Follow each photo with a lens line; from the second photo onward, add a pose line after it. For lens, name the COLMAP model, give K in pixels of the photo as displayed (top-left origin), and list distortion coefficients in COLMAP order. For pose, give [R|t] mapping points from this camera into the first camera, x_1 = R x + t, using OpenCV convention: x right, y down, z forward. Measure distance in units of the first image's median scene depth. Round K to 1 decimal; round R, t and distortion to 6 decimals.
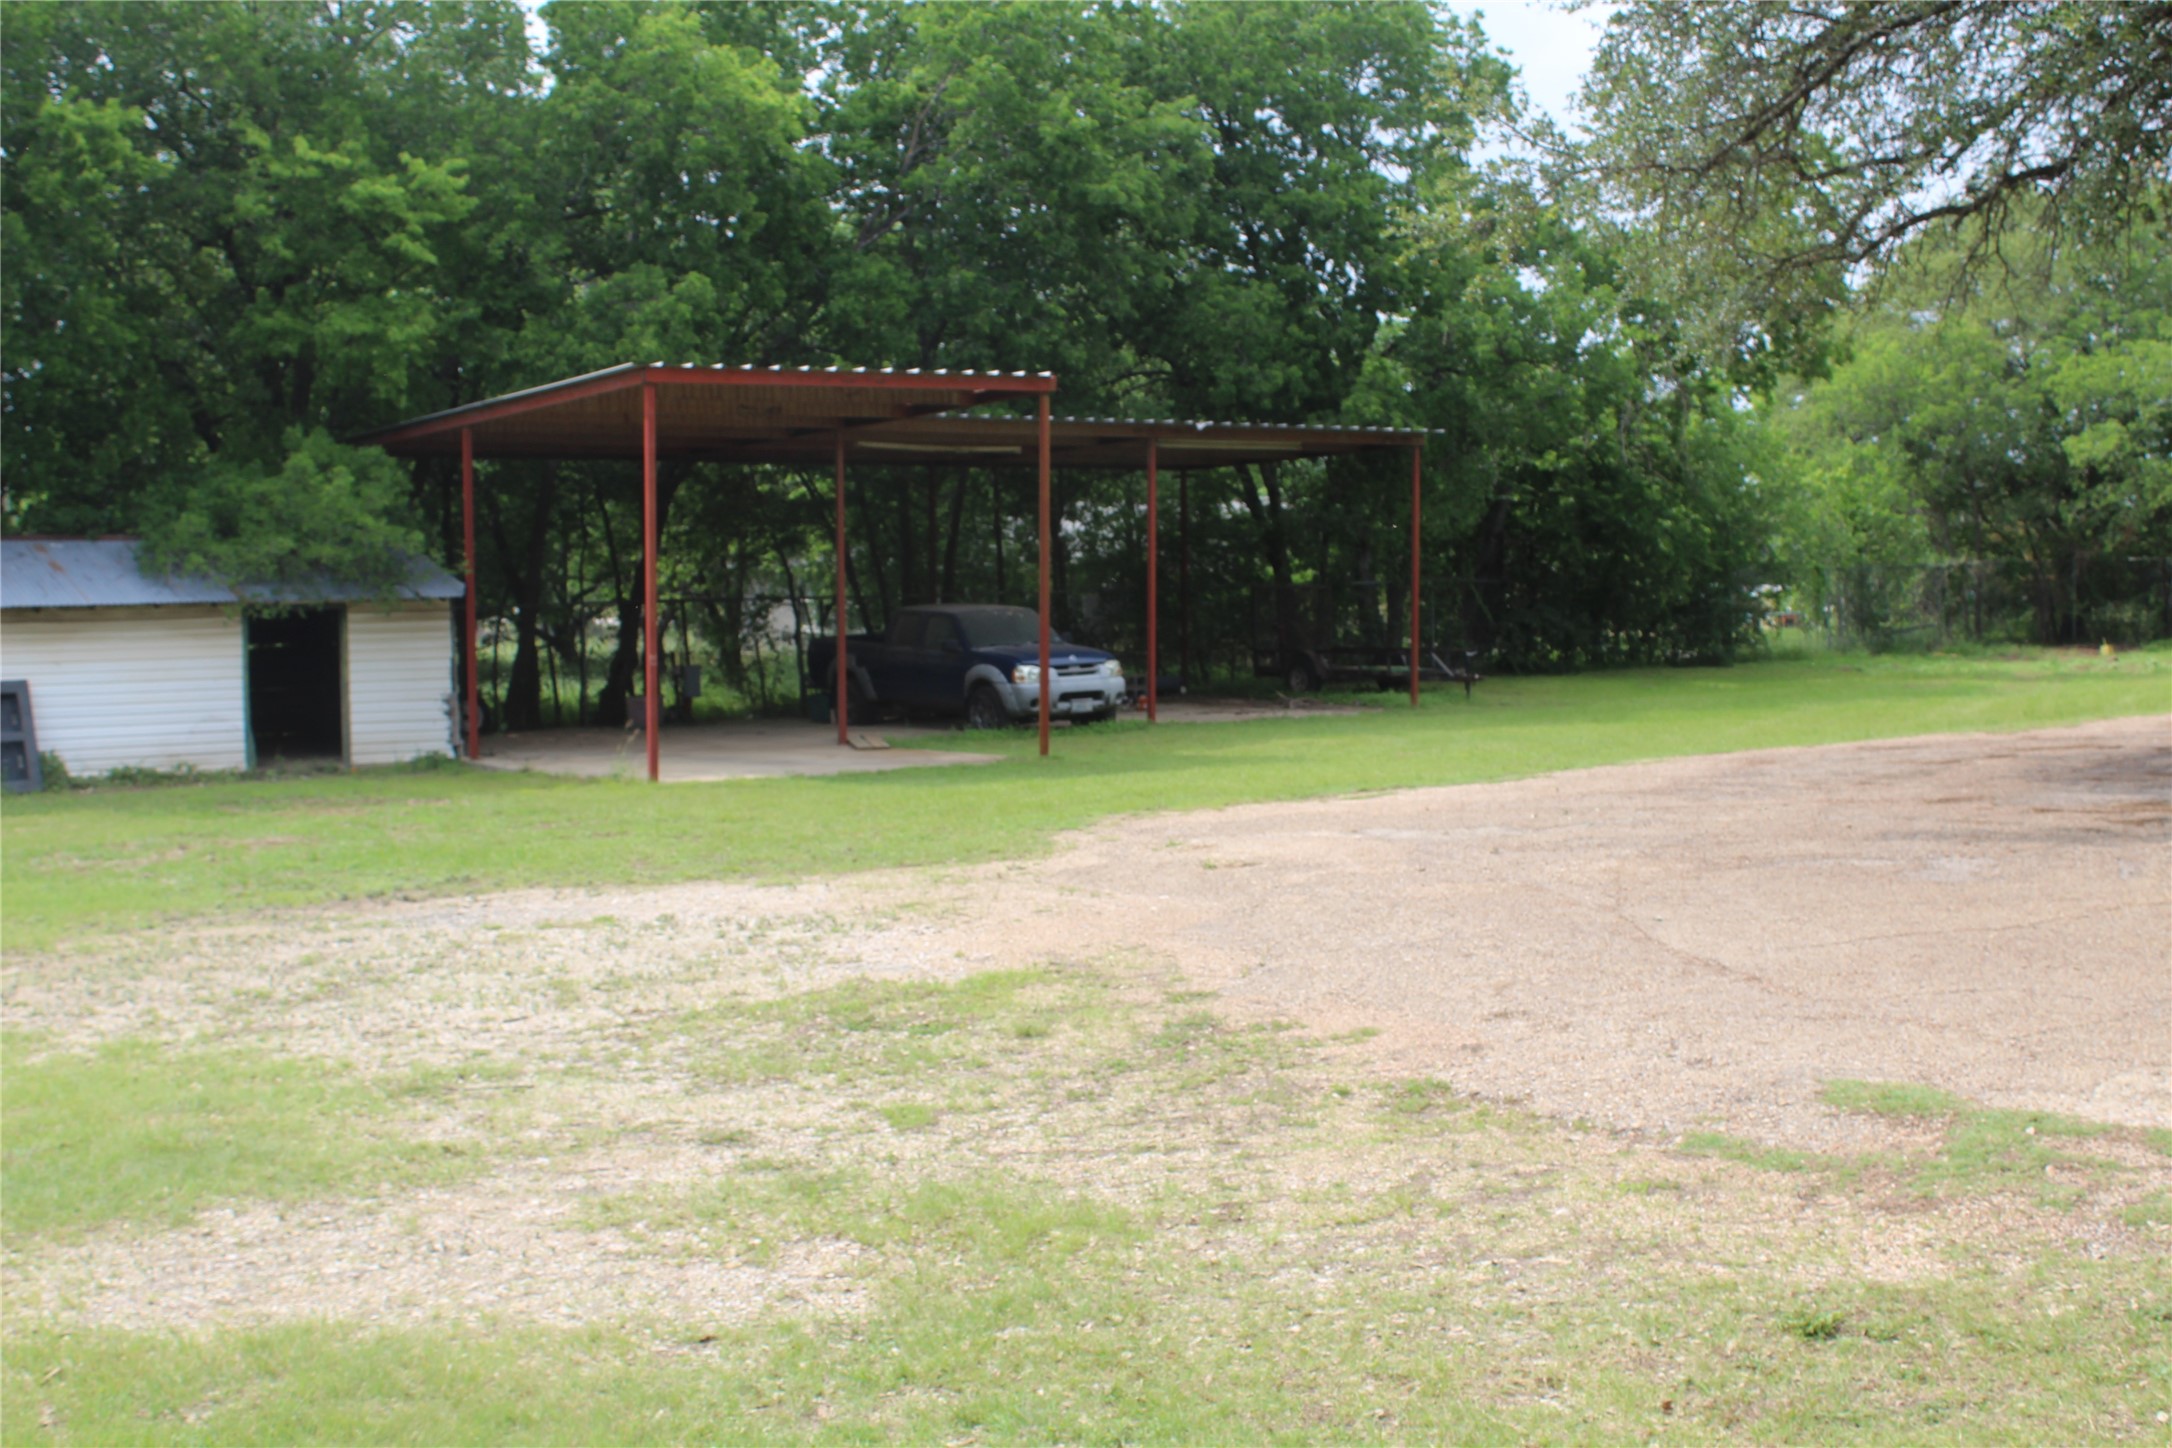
lens RADIAL K [[2722.3, 0, 1086.0], [0, 2722.3, 724.0], [0, 0, 1]] dist [-0.066416, 0.092693]
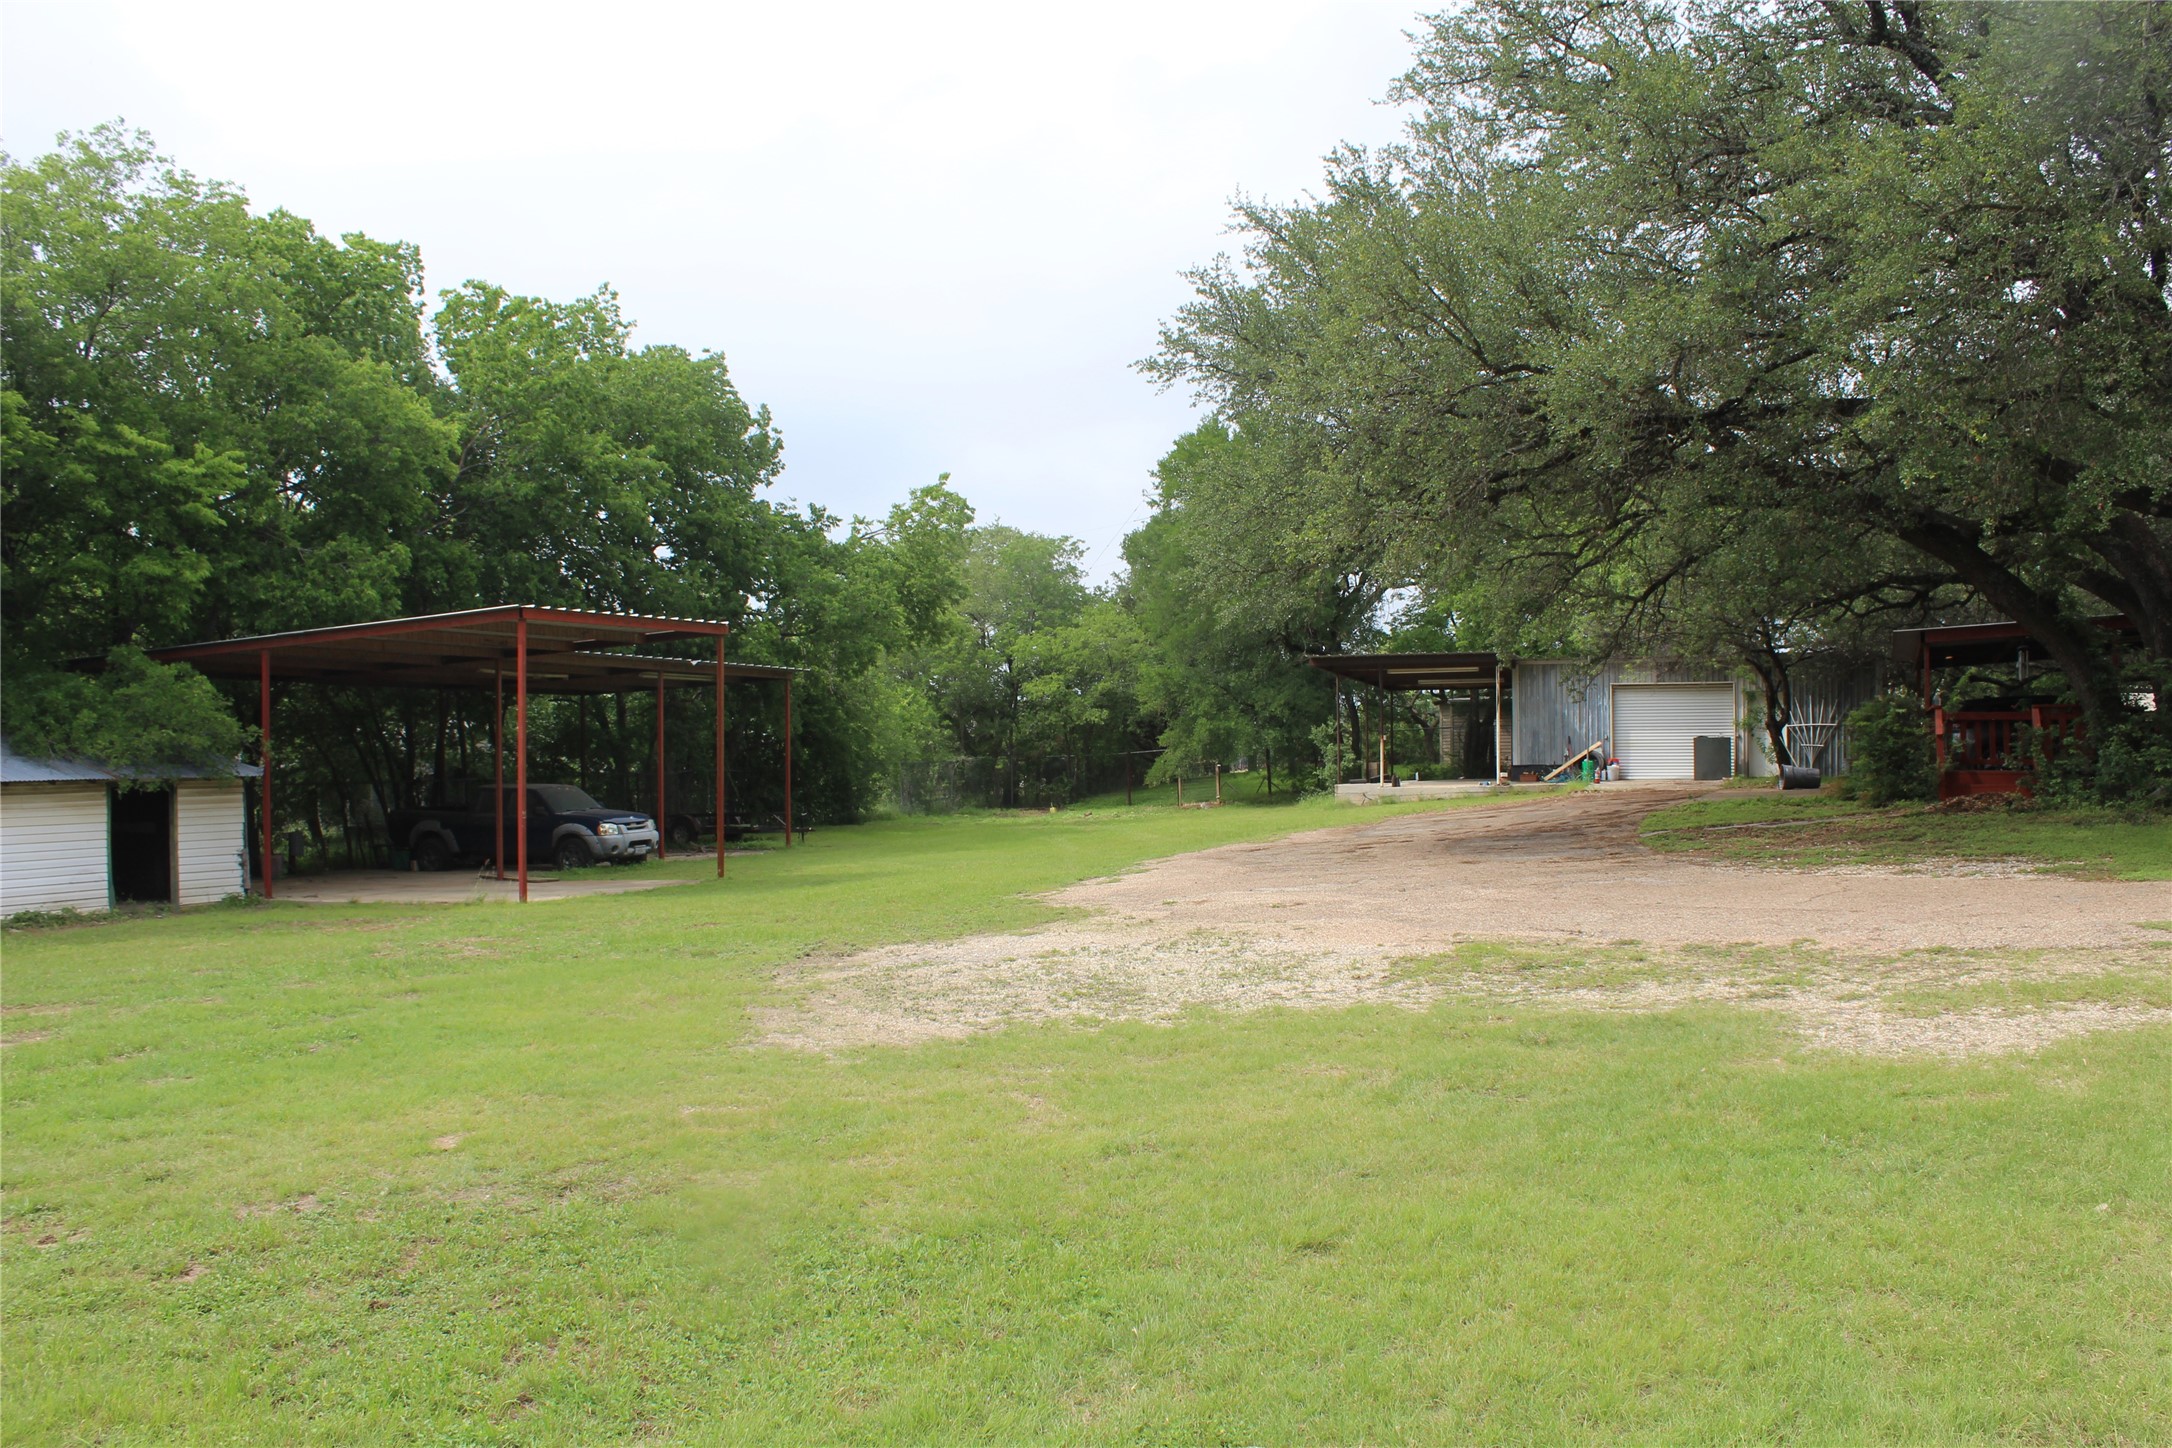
lens RADIAL K [[1829.6, 0, 1086.0], [0, 1829.6, 724.0], [0, 0, 1]] dist [-0.158937, 0.141835]
pose [[0.839046, 0.007585, 0.544008, -0.360974], [0.039511, 0.996413, -0.074833, 0.008852], [-0.542624, 0.084283, 0.835736, 0.048051]]
